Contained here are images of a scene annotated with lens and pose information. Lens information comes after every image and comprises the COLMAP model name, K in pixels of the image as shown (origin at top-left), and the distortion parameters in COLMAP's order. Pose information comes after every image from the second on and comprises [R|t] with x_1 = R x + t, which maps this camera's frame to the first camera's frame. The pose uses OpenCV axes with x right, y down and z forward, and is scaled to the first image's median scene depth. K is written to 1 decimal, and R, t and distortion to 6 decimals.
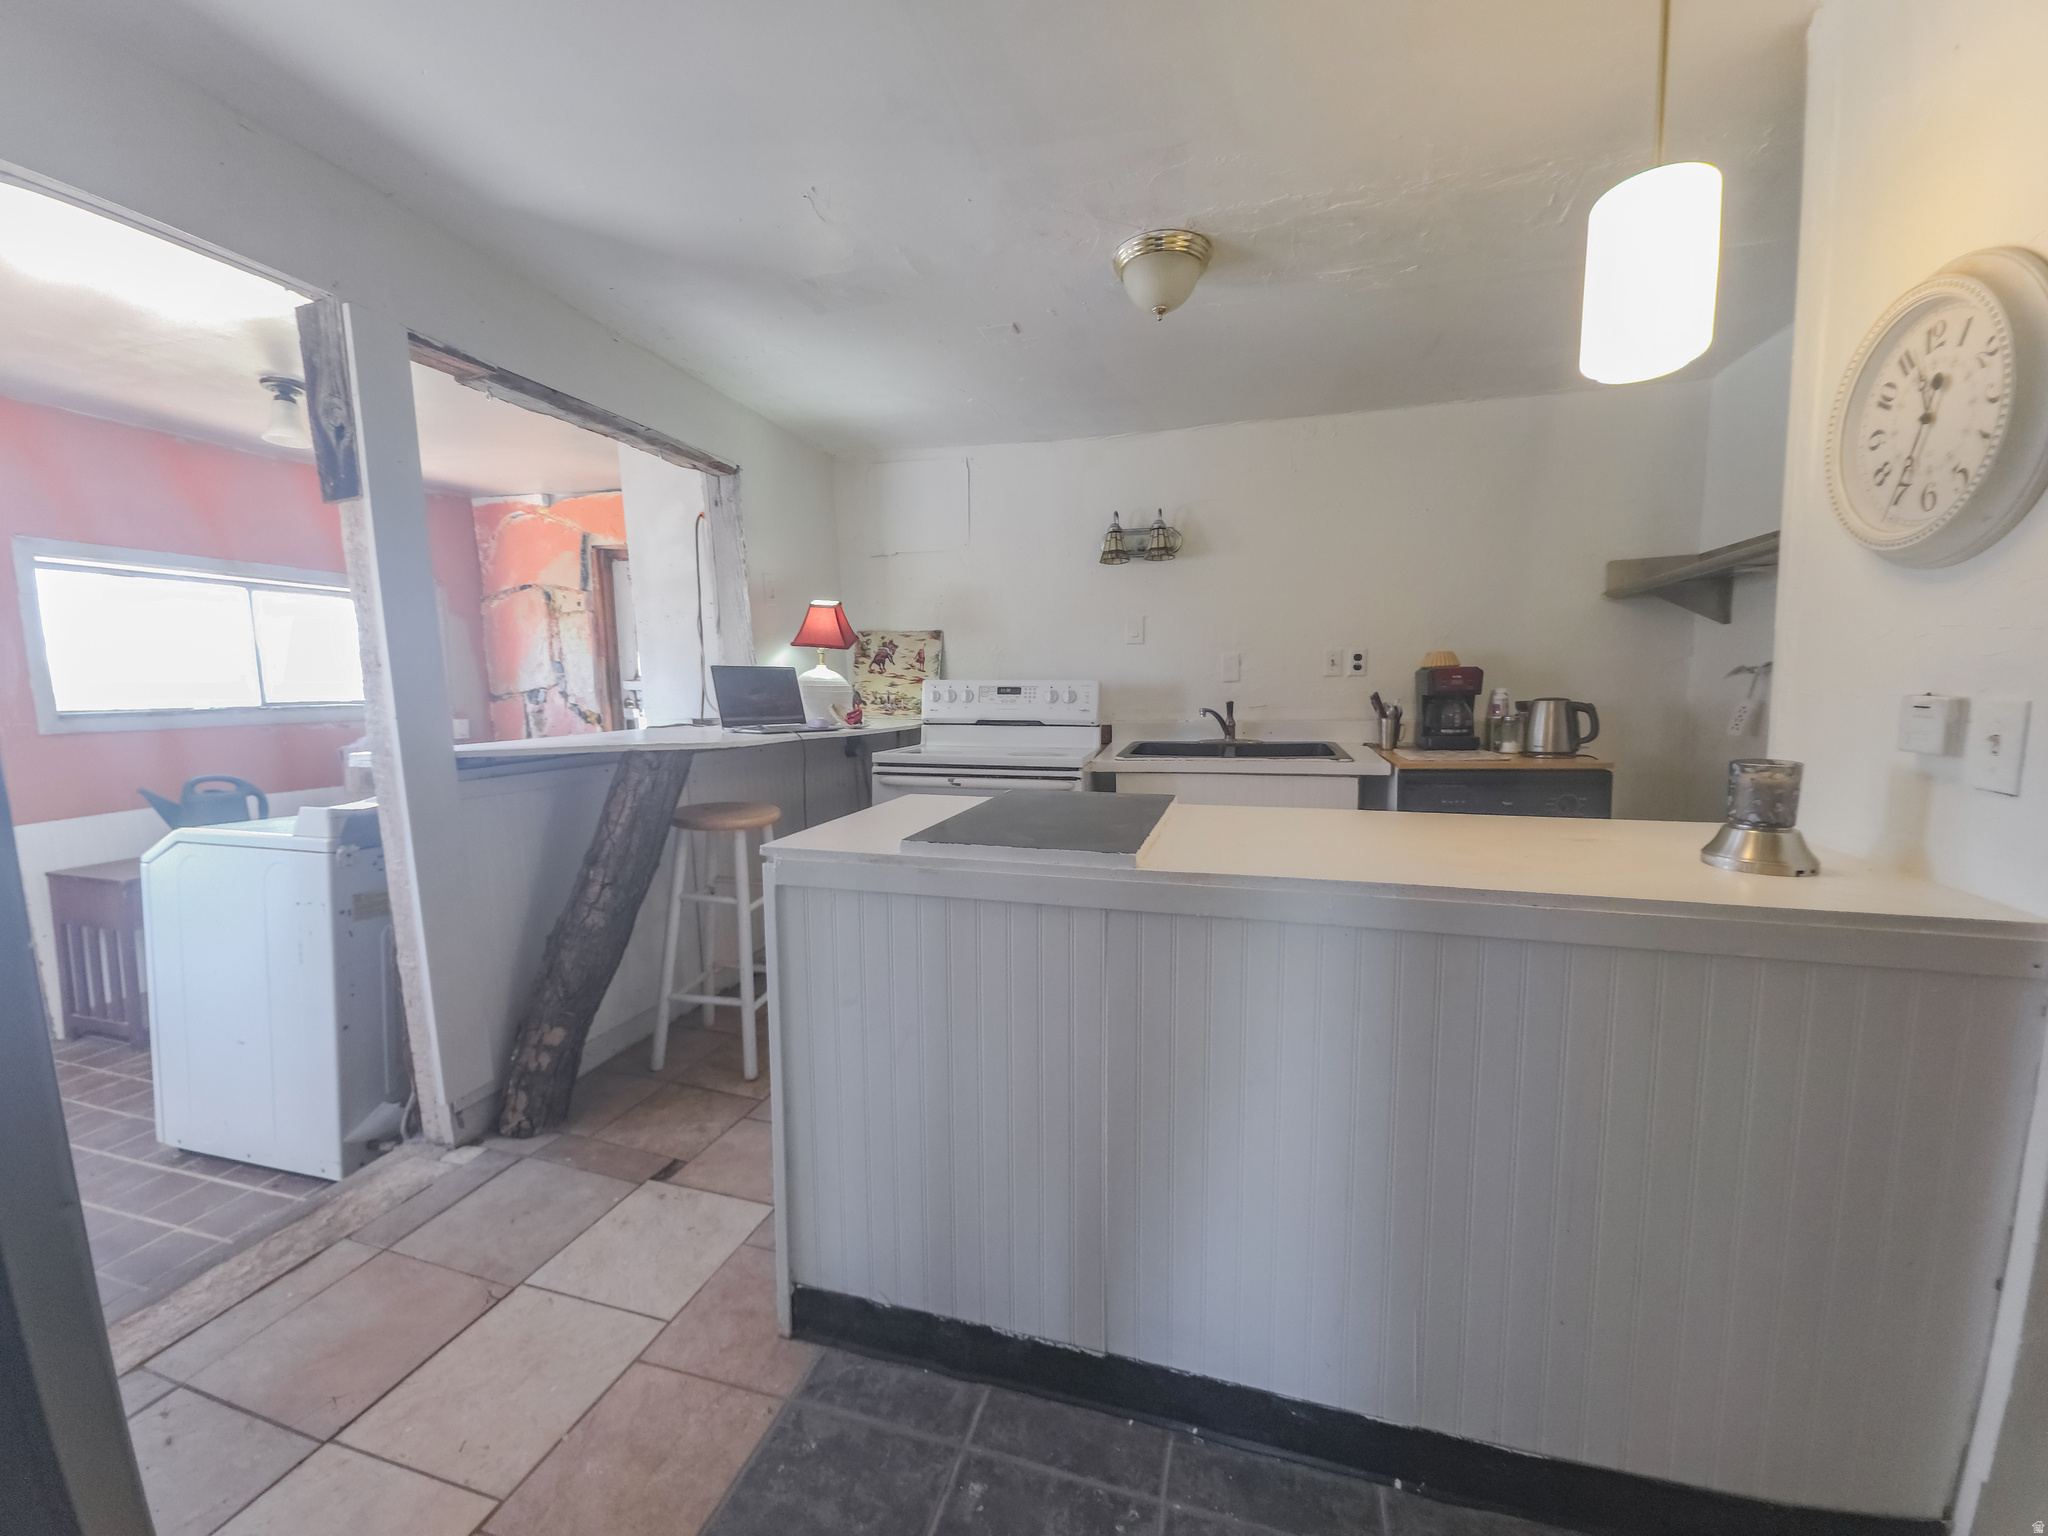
lens RADIAL K [[814.1, 0, 1024.0], [0, 814.1, 768.0], [0, 0, 1]] dist [-0.001311, -0.000691]
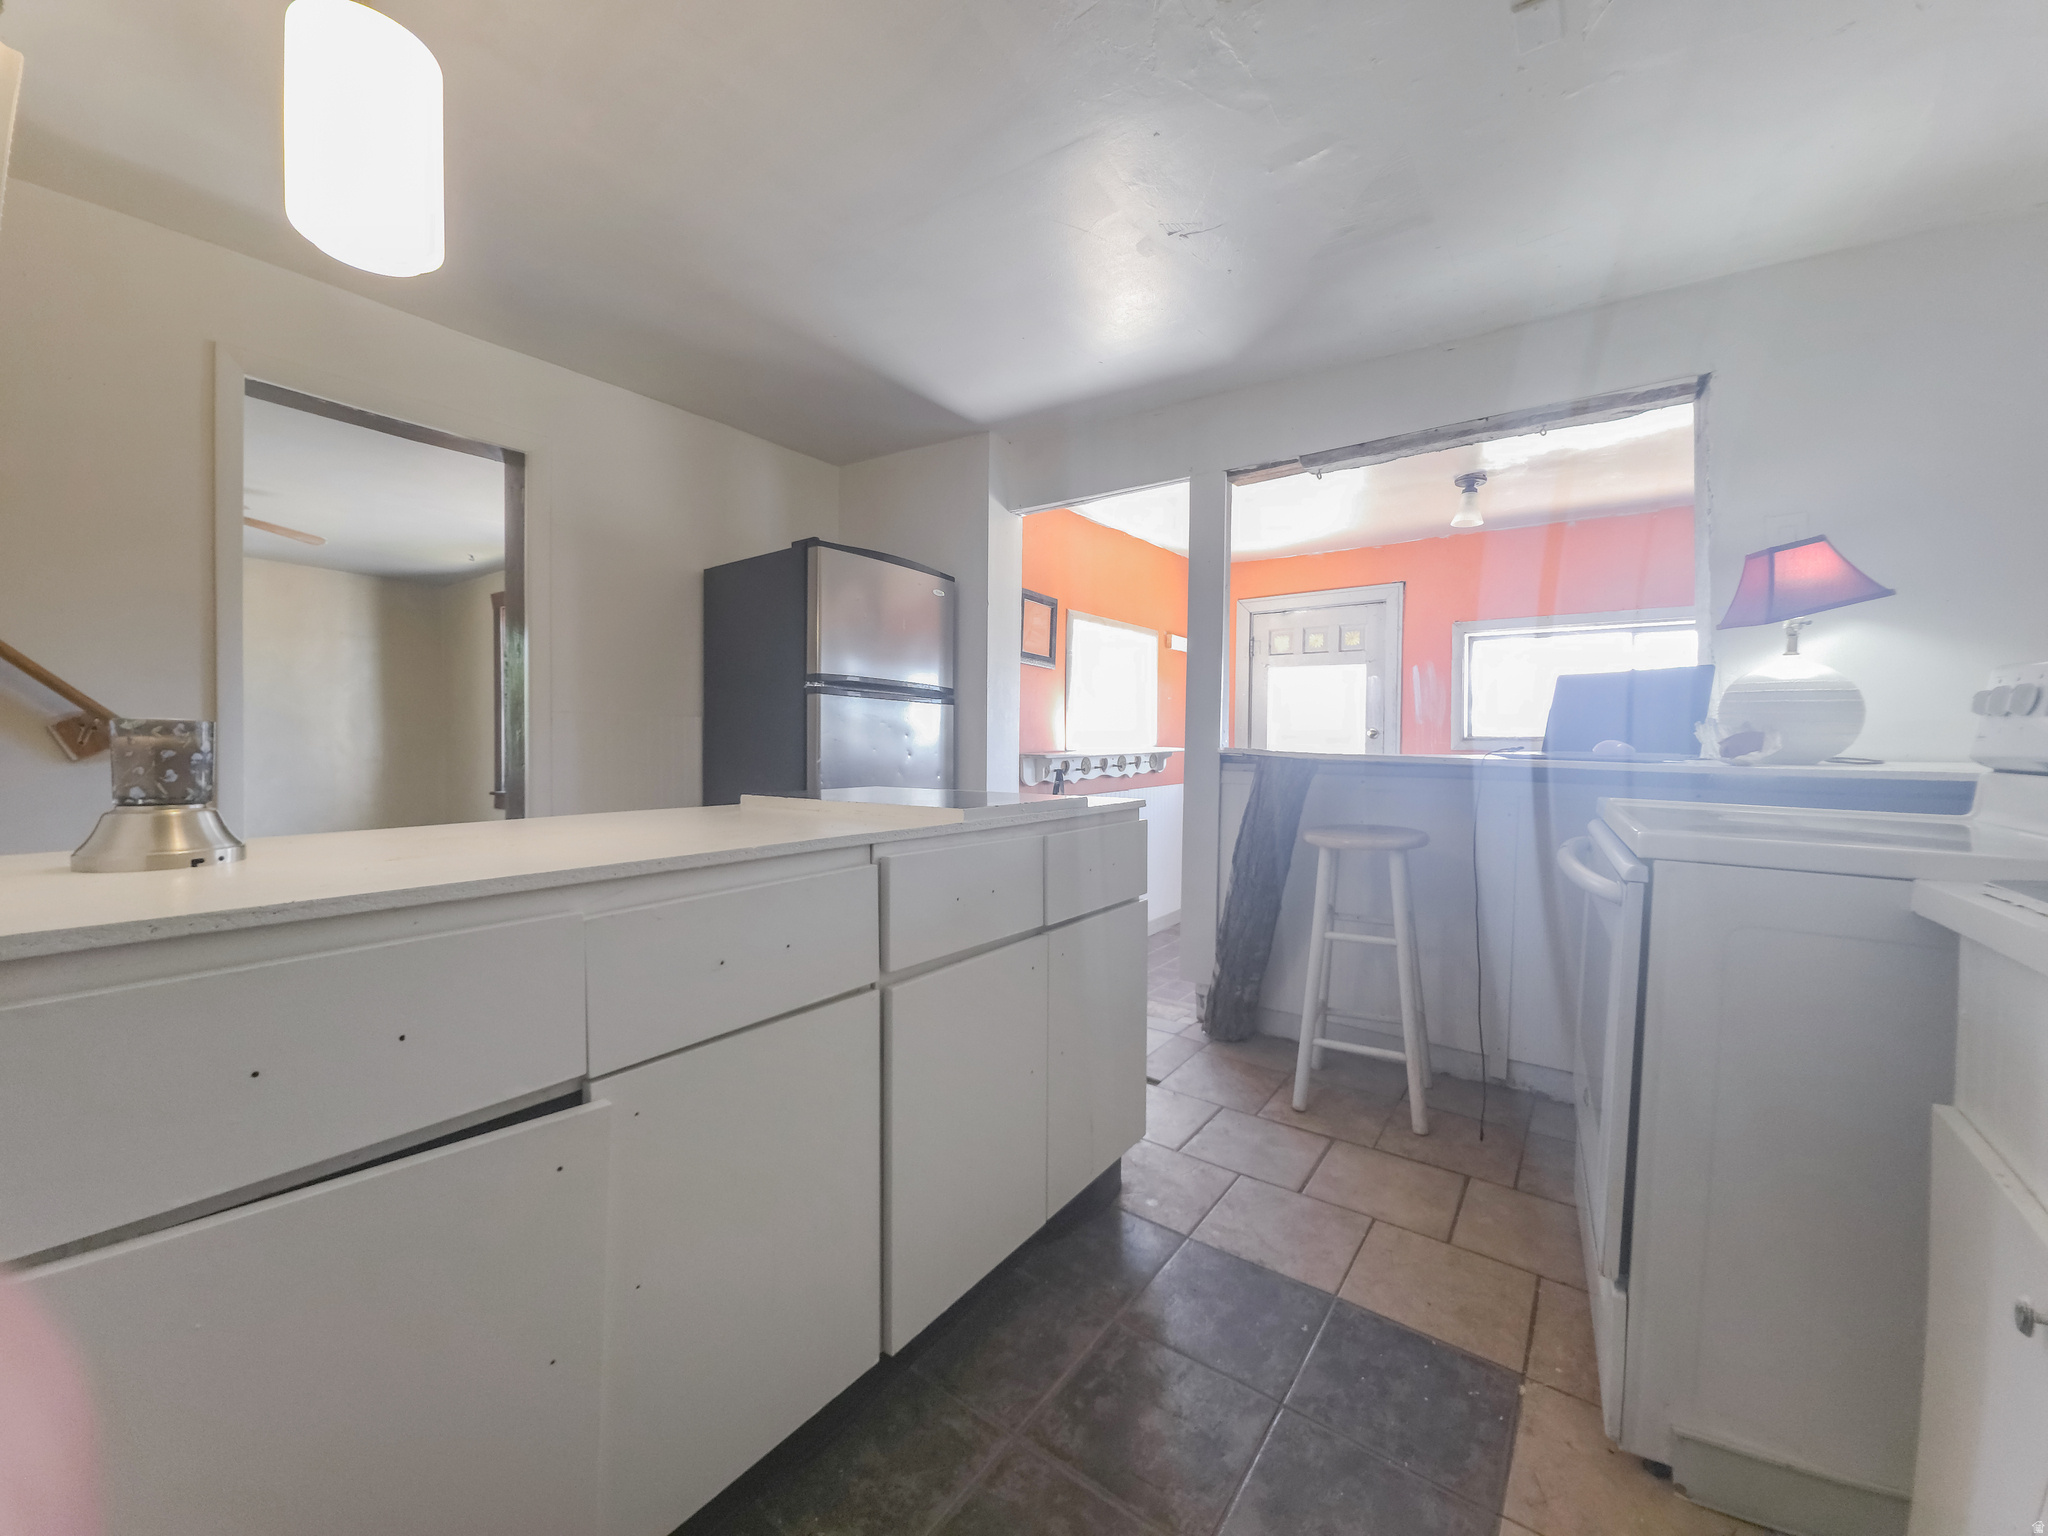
lens RADIAL K [[814.1, 0, 1024.0], [0, 814.1, 768.0], [0, 0, 1]] dist [-0.001311, -0.000691]
pose [[-0.326486, 0.032988, -0.944626, 0.771459], [-0.098503, 0.992762, 0.068714, -0.052165], [0.940055, 0.115483, -0.320873, 1.122687]]
